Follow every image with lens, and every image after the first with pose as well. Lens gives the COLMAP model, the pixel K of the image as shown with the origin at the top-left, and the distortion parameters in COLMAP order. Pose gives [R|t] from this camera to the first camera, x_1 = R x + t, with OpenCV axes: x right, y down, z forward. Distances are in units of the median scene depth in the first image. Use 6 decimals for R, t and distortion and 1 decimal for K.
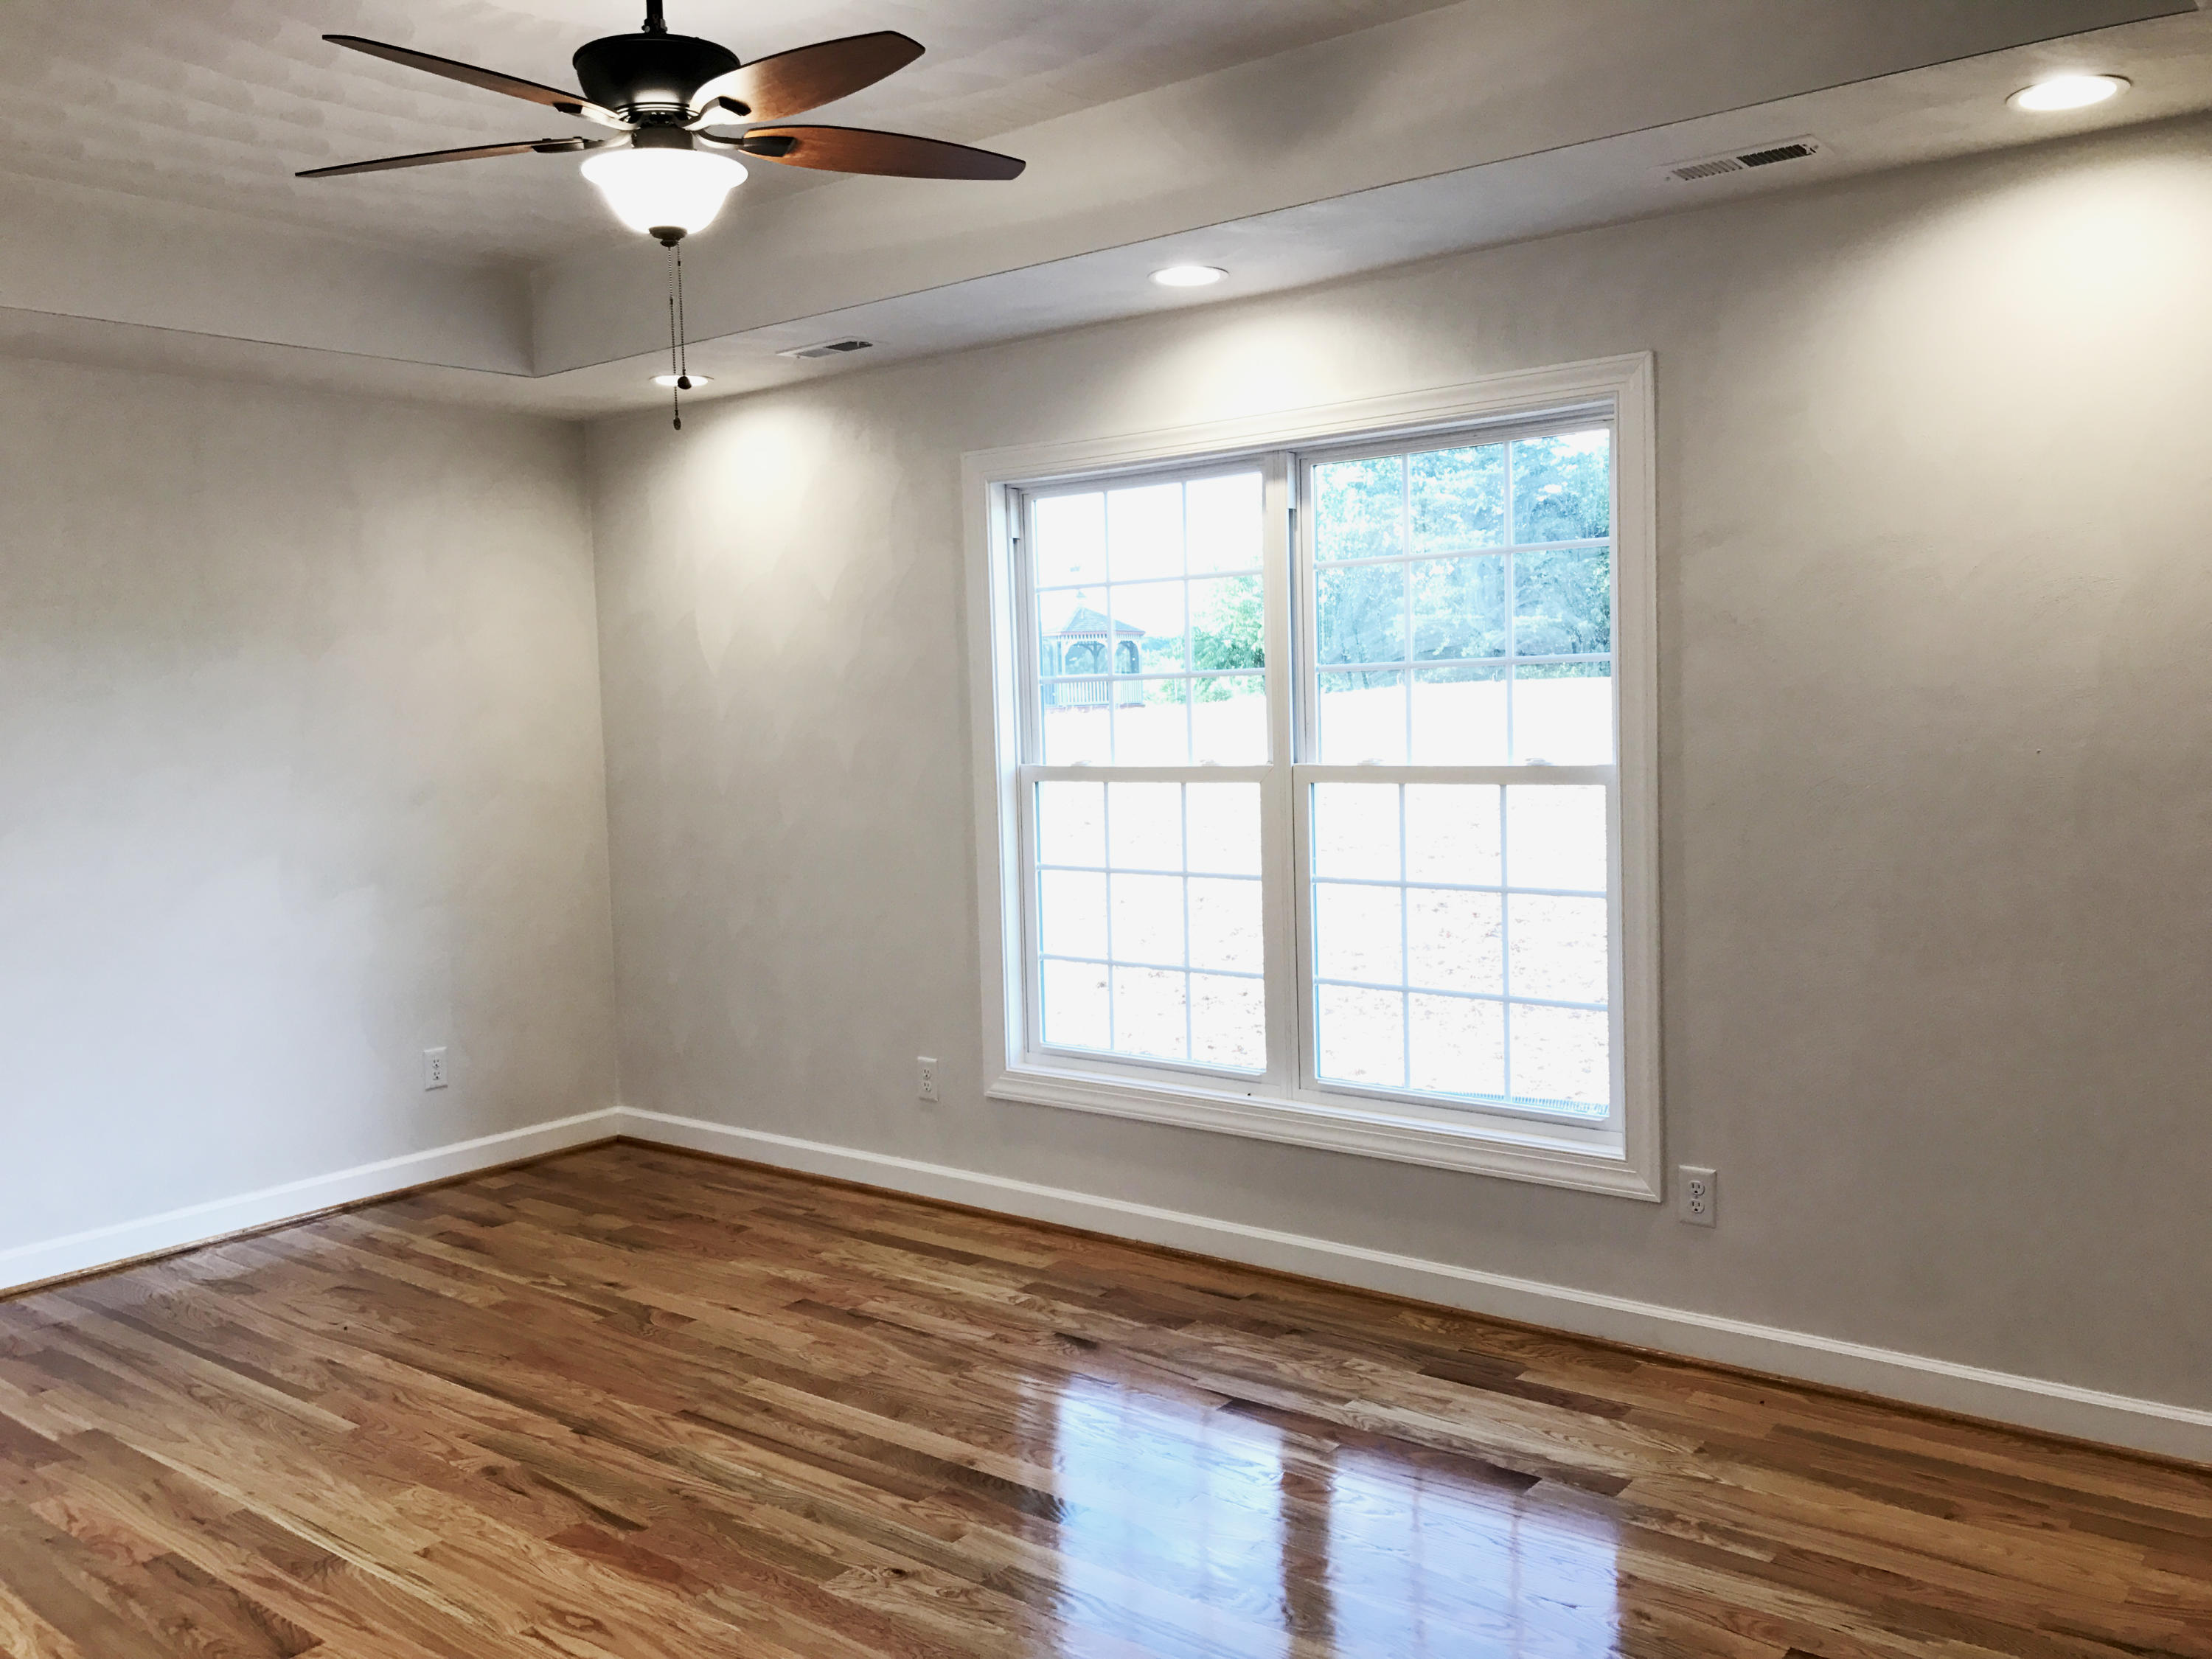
lens RADIAL K [[1834.5, 0, 1102.8], [0, 1834.5, 834.1], [0, 0, 1]] dist [0.036172, -0.058408]
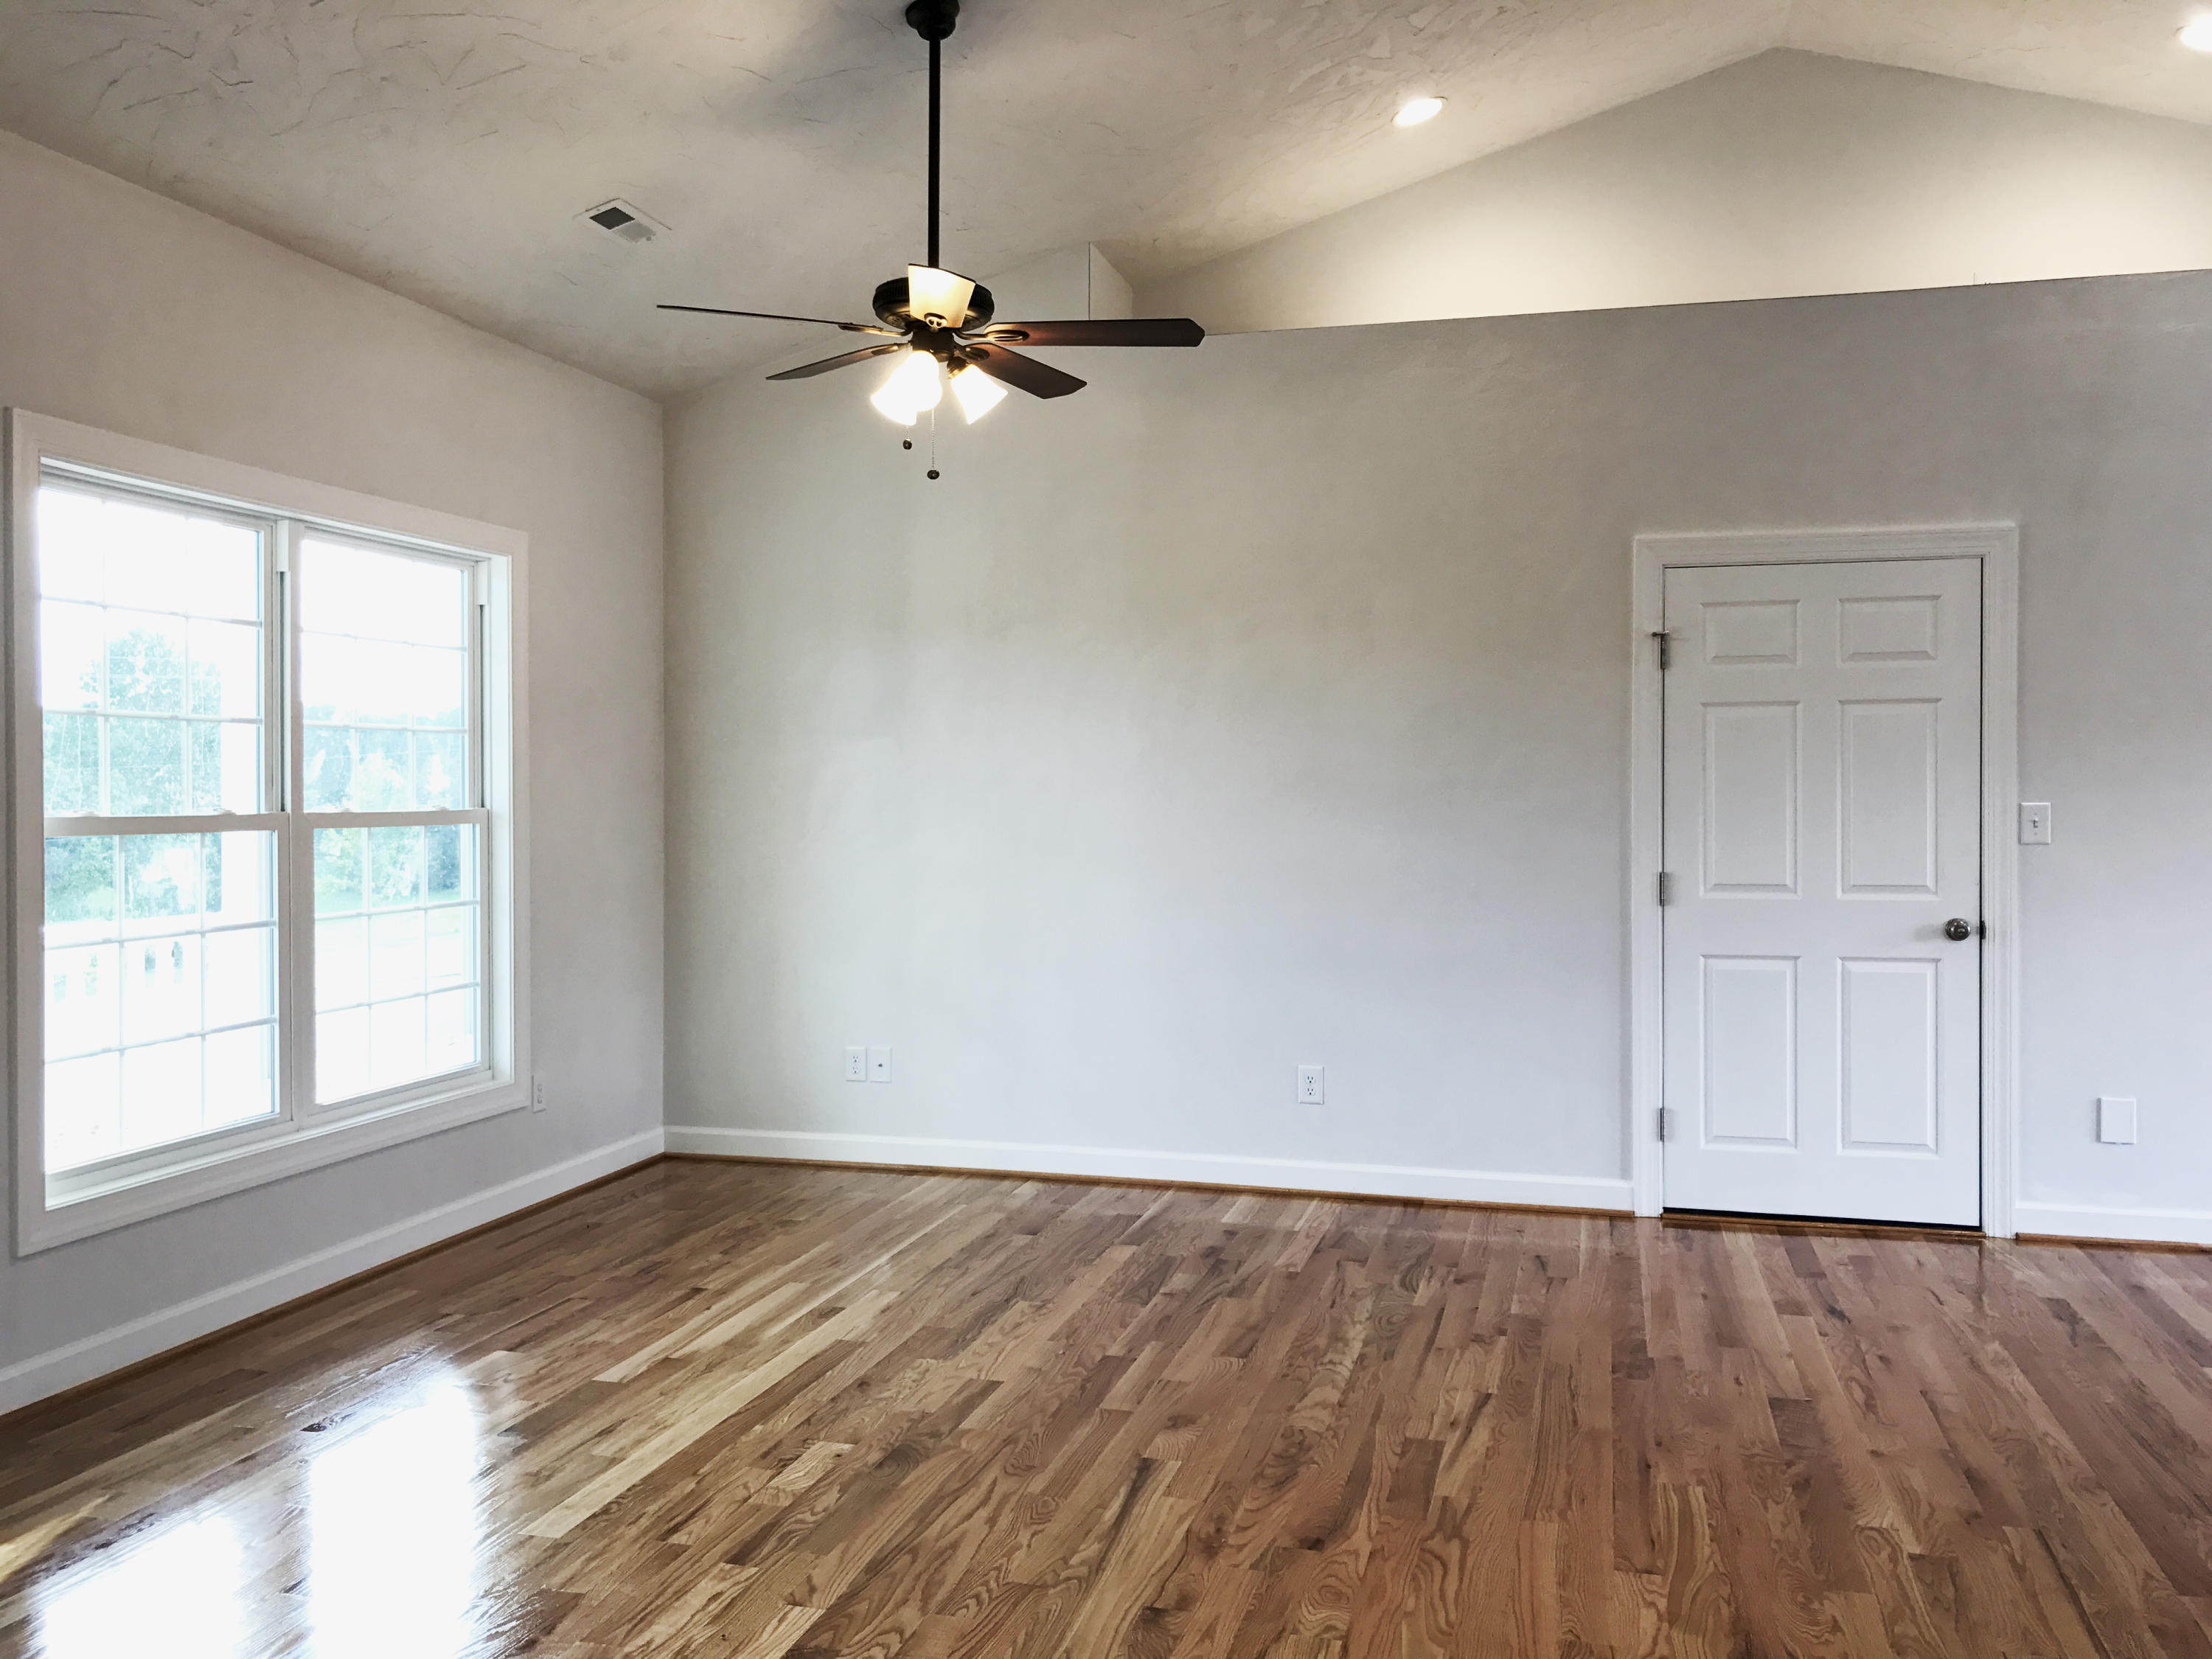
lens RADIAL K [[1834.5, 0, 1107.0], [0, 1834.5, 826.7], [0, 0, 1]] dist [0.036172, -0.058408]
pose [[-0.420873, 0.005263, 0.907104, -1.110434], [0.064066, 0.997659, 0.023936, -0.026545], [-0.904855, 0.068188, -0.420224, 1.075503]]
